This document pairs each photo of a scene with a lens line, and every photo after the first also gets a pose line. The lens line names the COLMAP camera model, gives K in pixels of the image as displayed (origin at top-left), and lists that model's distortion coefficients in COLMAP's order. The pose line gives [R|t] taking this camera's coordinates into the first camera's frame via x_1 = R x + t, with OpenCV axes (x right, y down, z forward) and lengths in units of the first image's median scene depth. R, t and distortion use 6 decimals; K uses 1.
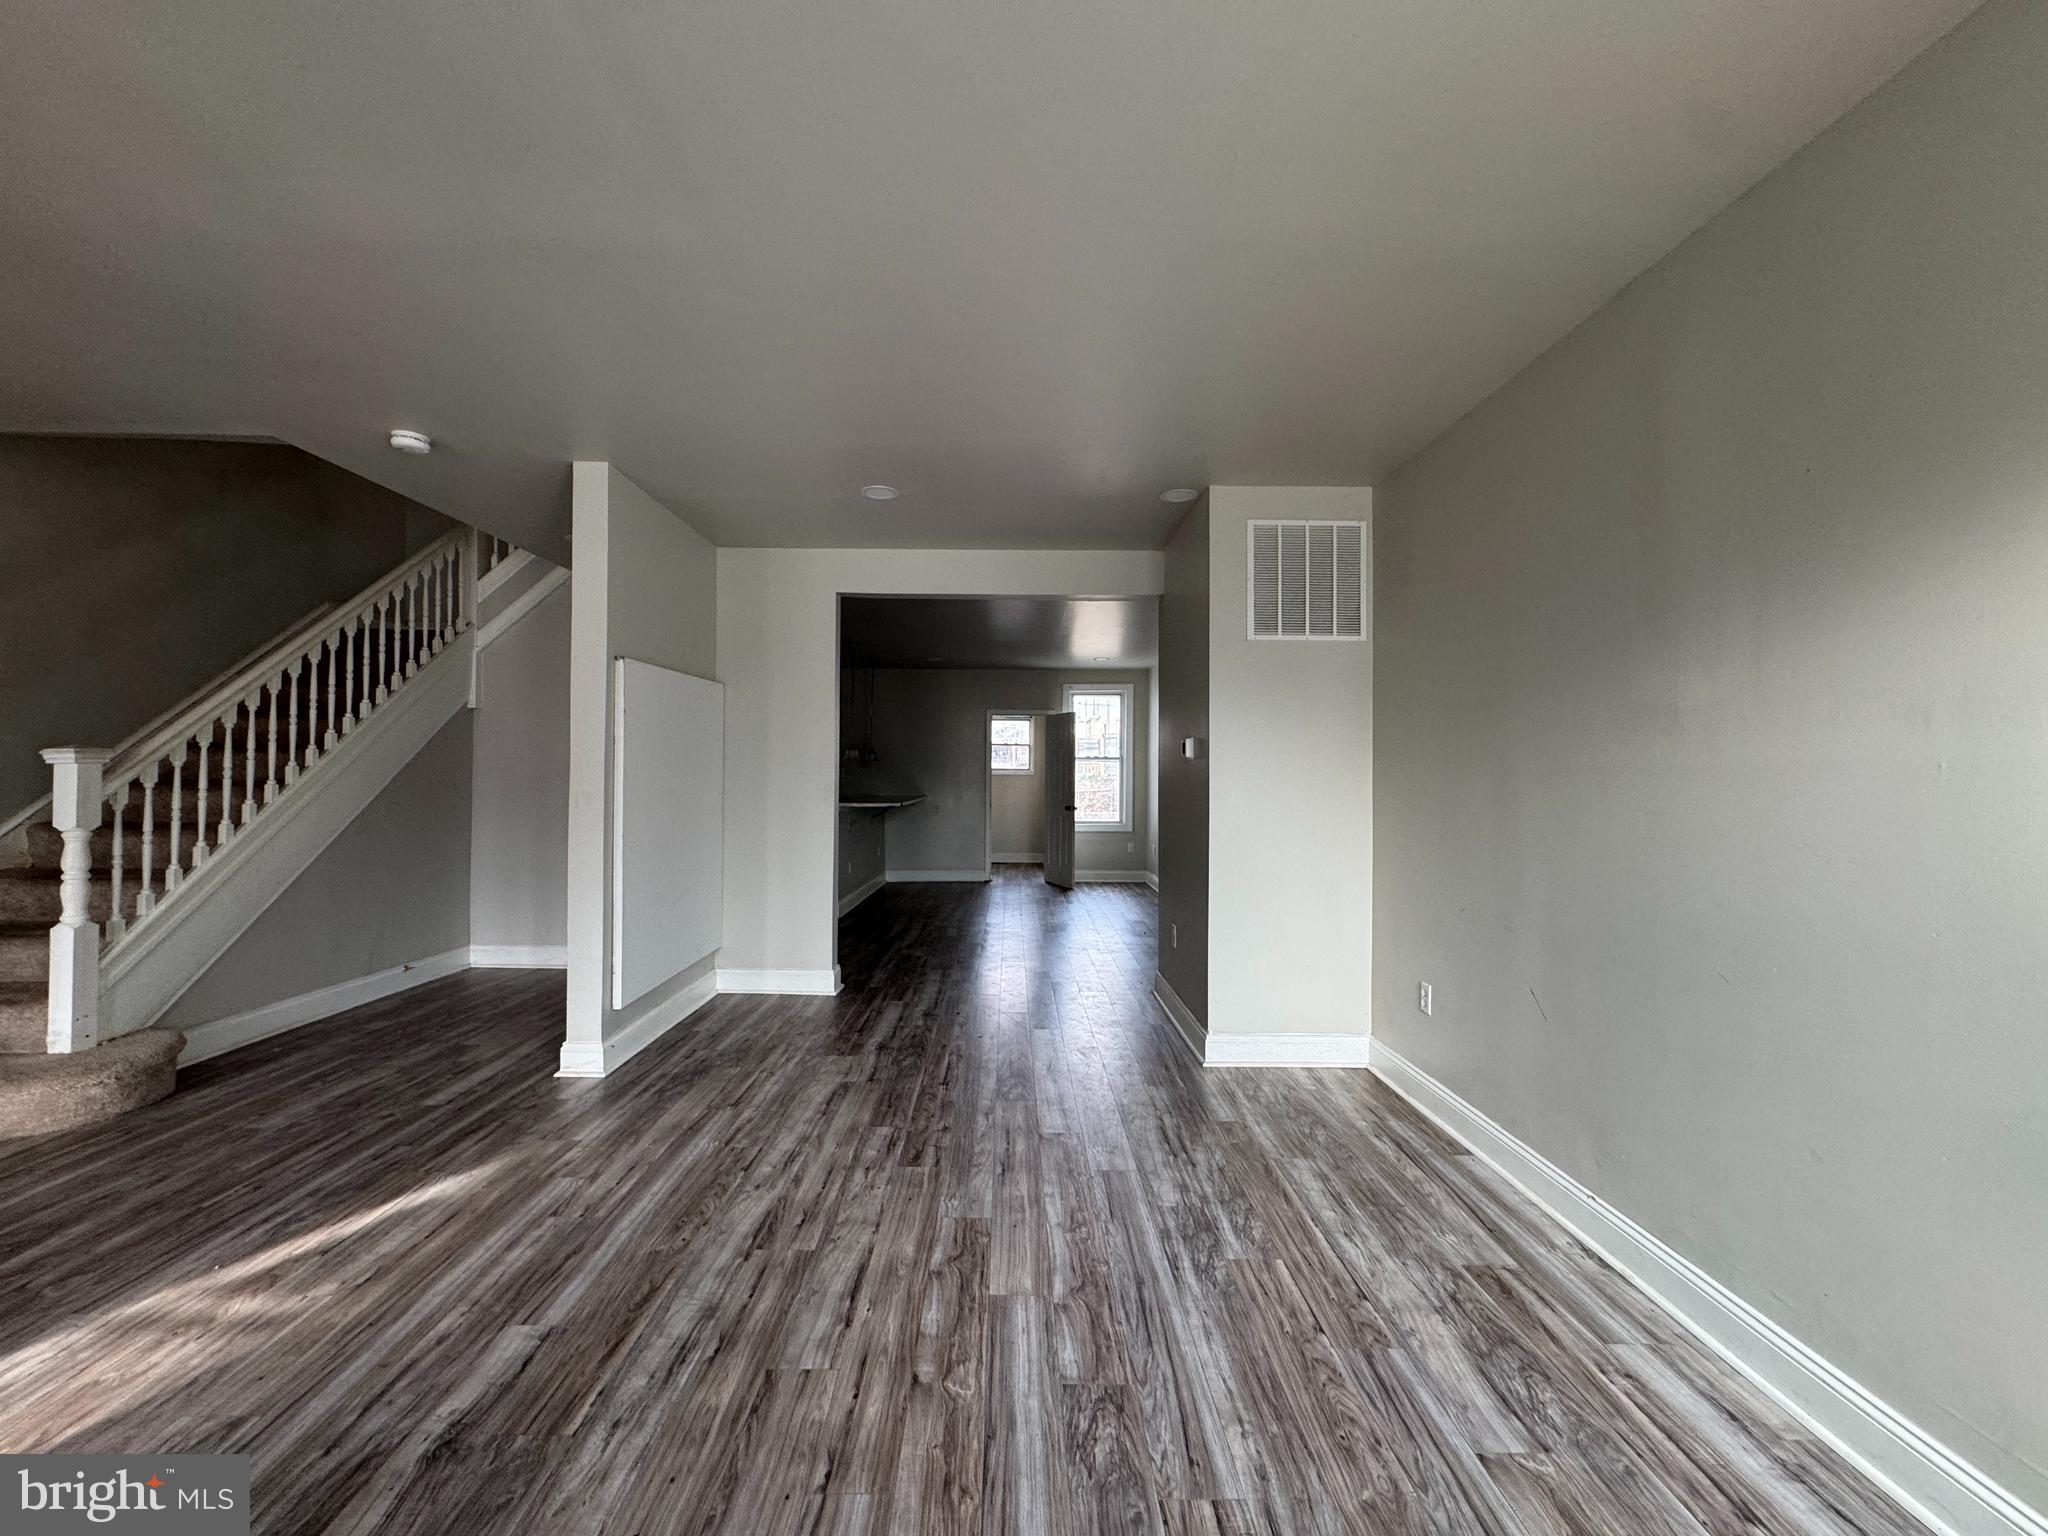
lens RADIAL K [[817.8, 0, 1025.4], [0, 817.8, 766.2], [0, 0, 1]] dist [-0.001826, 0.000572]
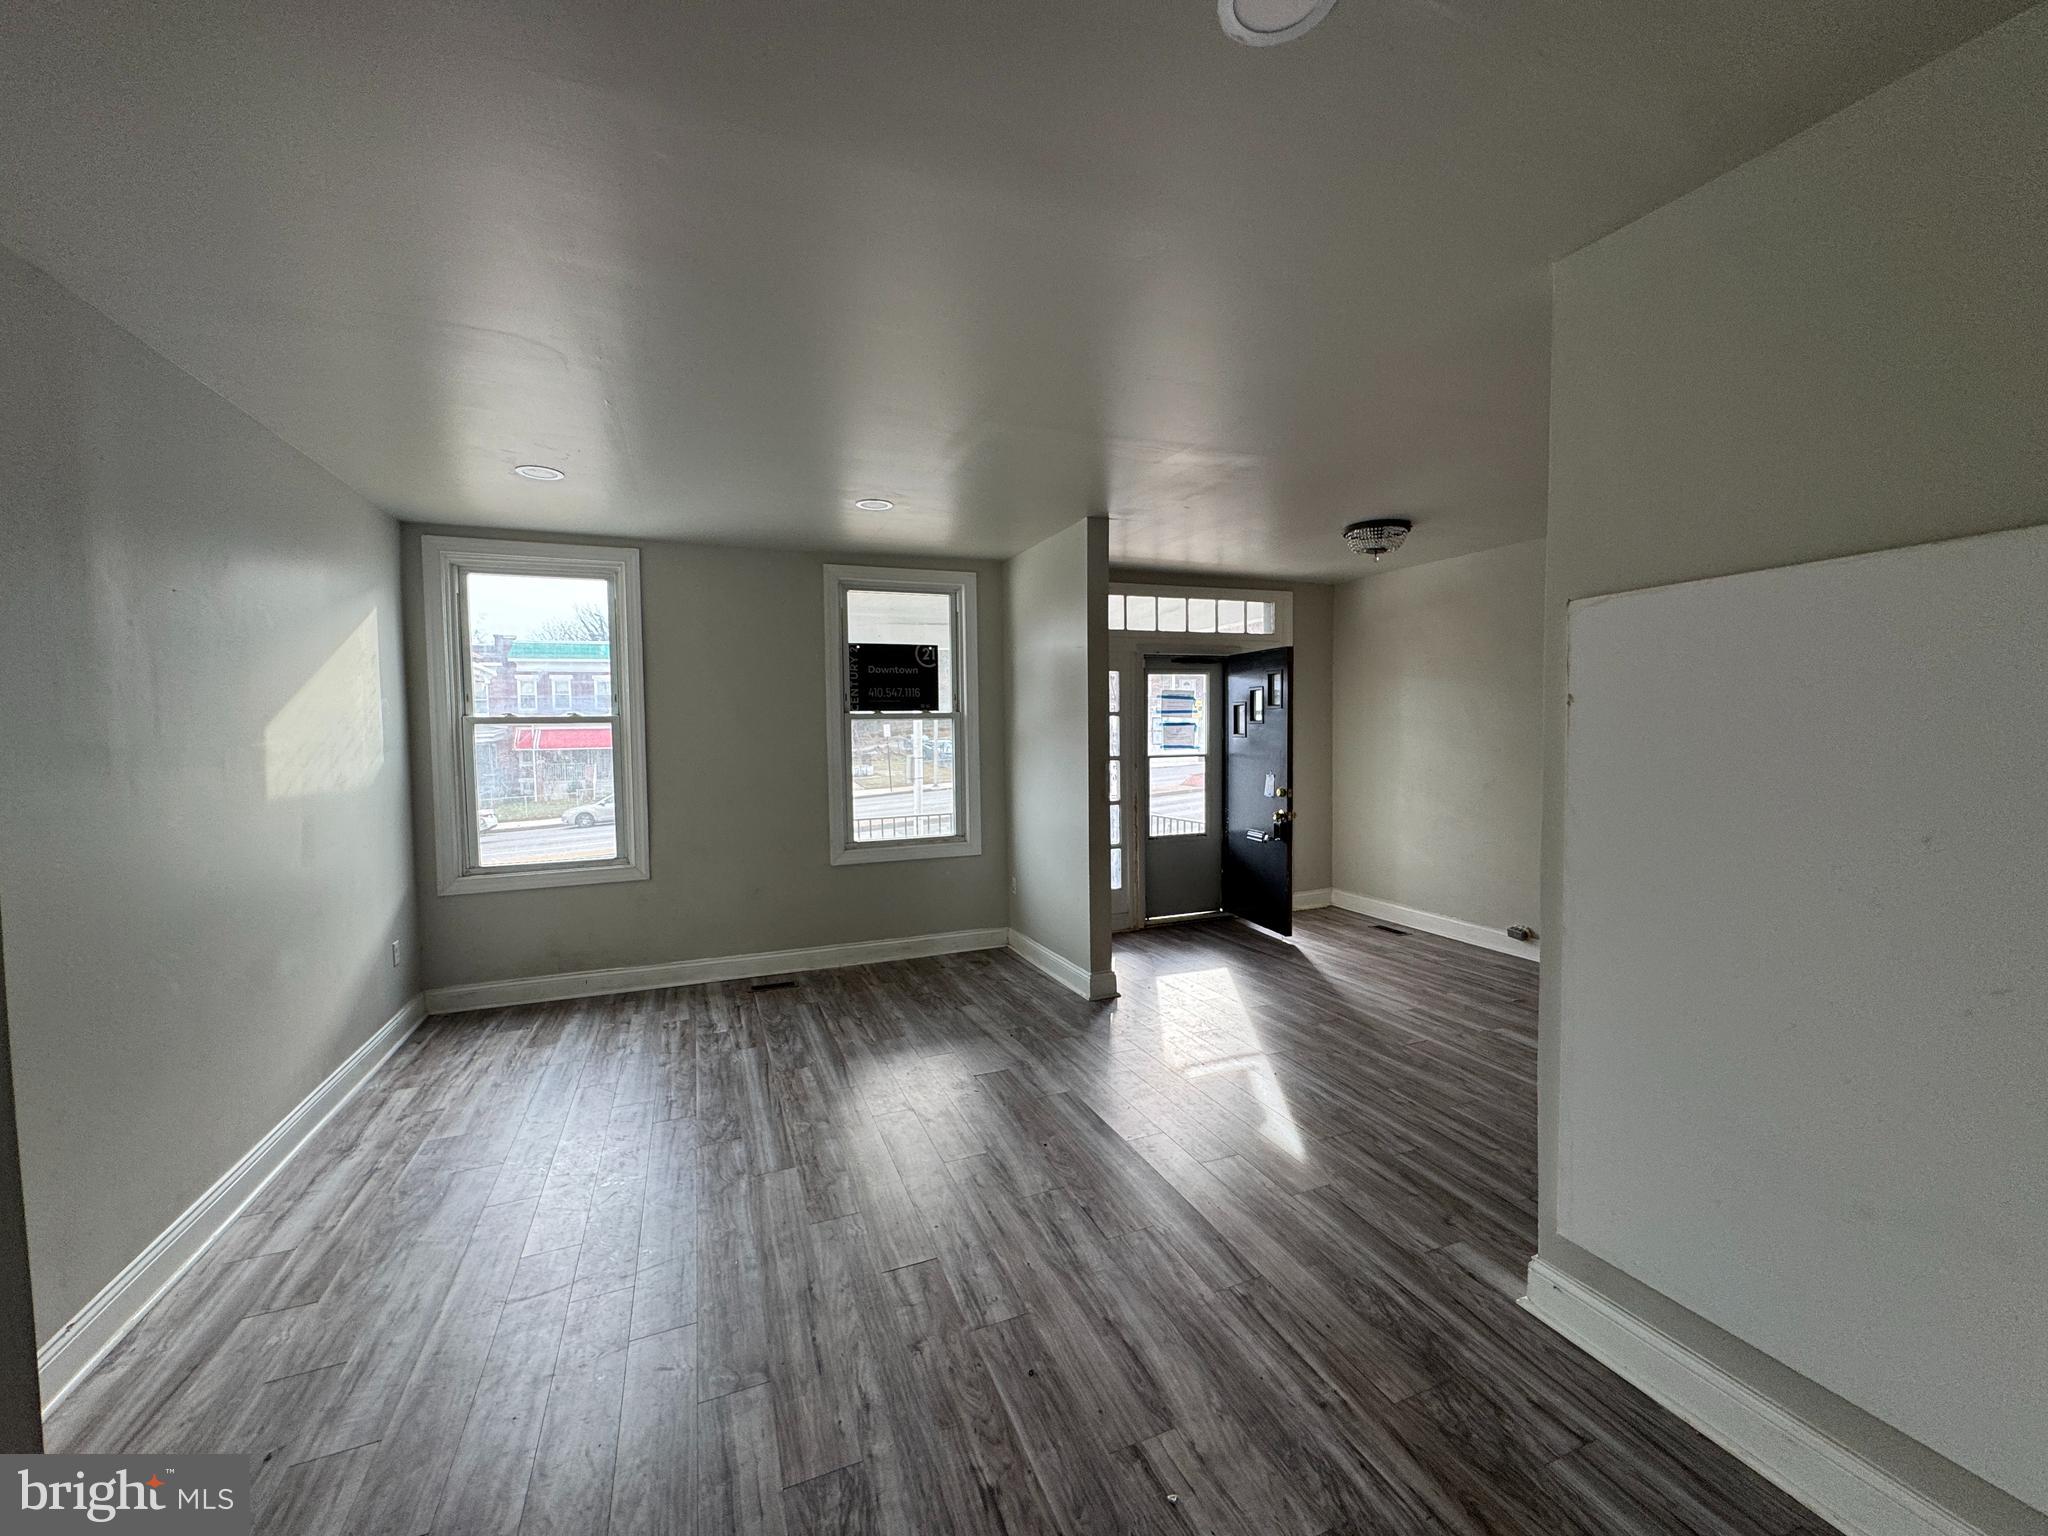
lens RADIAL K [[817.8, 0, 1022.6], [0, 817.8, 764.7], [0, 0, 1]] dist [-0.001826, 0.000572]
pose [[-0.936237, 0.020868, -0.350750, 0.052244], [0.008404, 0.999279, 0.037022, -0.064586], [0.351269, 0.031714, -0.935737, 1.860617]]
